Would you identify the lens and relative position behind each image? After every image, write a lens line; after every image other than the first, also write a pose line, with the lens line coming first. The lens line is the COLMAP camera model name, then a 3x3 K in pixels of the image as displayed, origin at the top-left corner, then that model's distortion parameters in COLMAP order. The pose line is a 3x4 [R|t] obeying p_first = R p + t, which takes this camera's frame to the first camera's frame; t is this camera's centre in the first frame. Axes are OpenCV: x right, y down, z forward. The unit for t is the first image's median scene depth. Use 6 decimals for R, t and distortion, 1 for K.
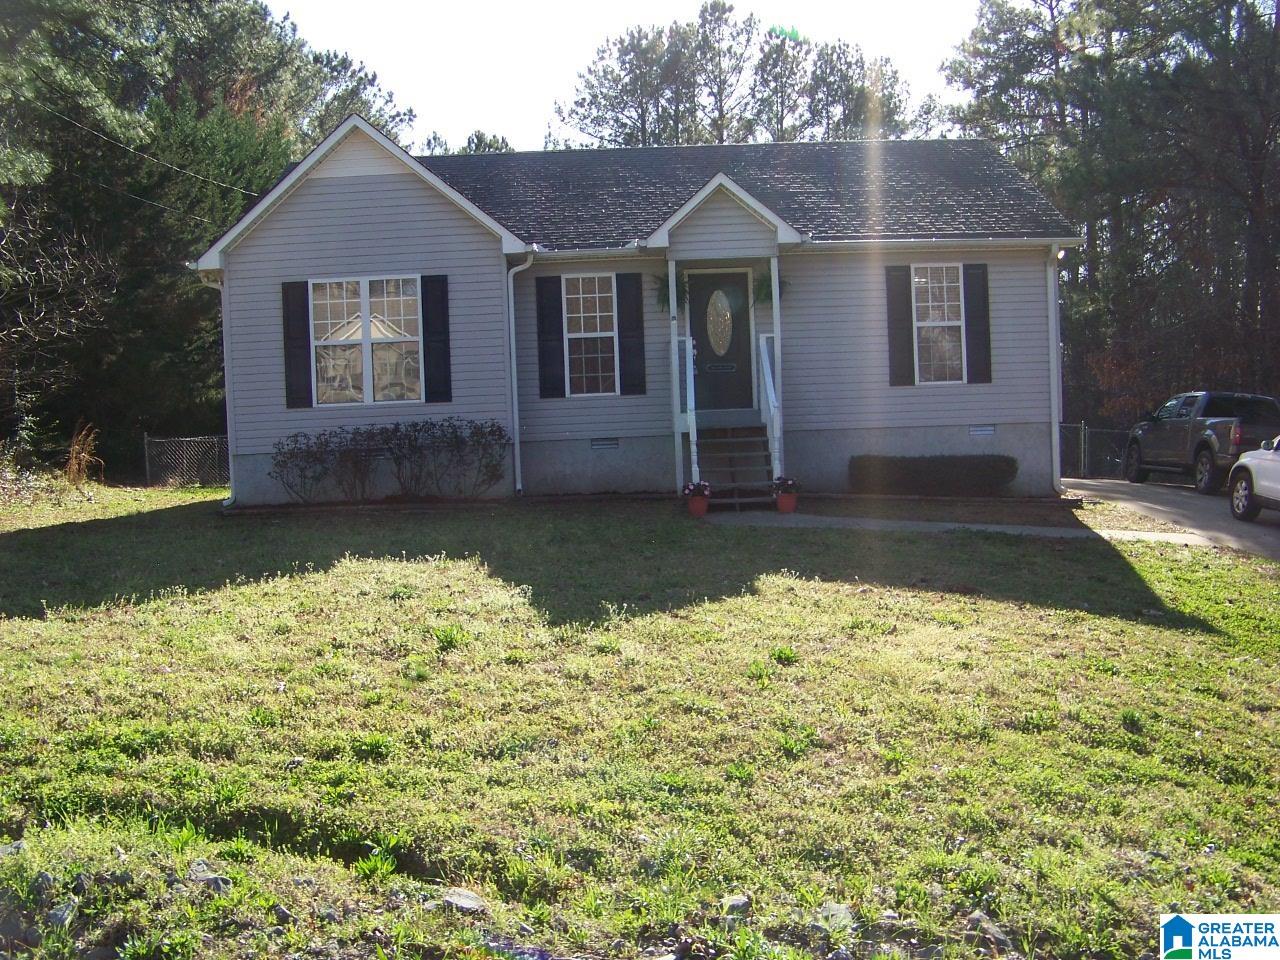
lens RADIAL K [[1365.4, 0, 646.1], [0, 1365.4, 507.1], [0, 0, 1]] dist [-0.258757, 0.351088]
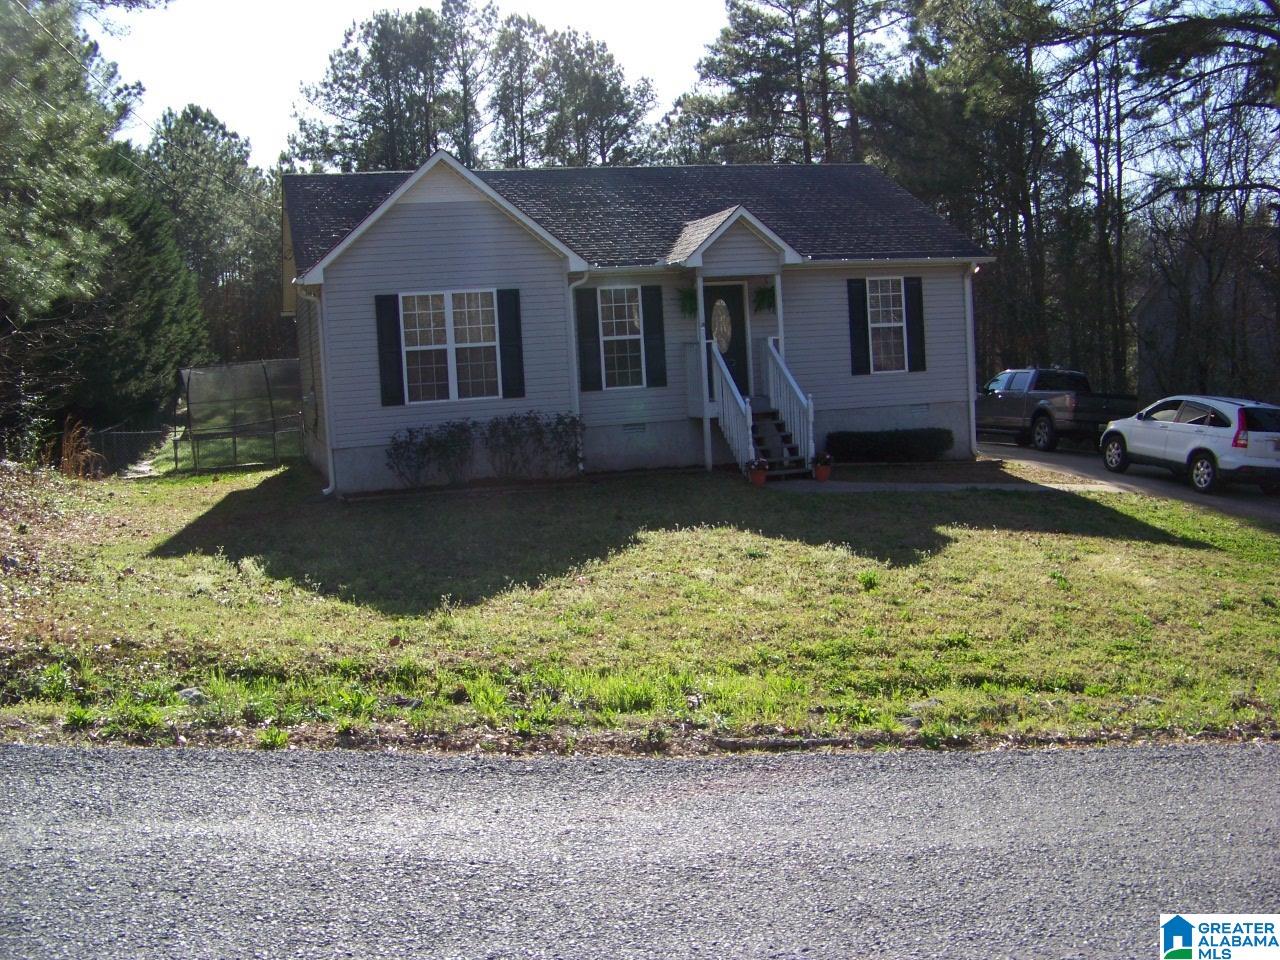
lens RADIAL K [[1365.4, 0, 646.1], [0, 1365.4, 507.1], [0, 0, 1]] dist [-0.258757, 0.351088]
pose [[0.961359, -0.046000, 0.271426, -0.350991], [0.037739, 0.998654, 0.035577, -0.019597], [-0.272698, -0.023959, 0.961801, -0.157490]]
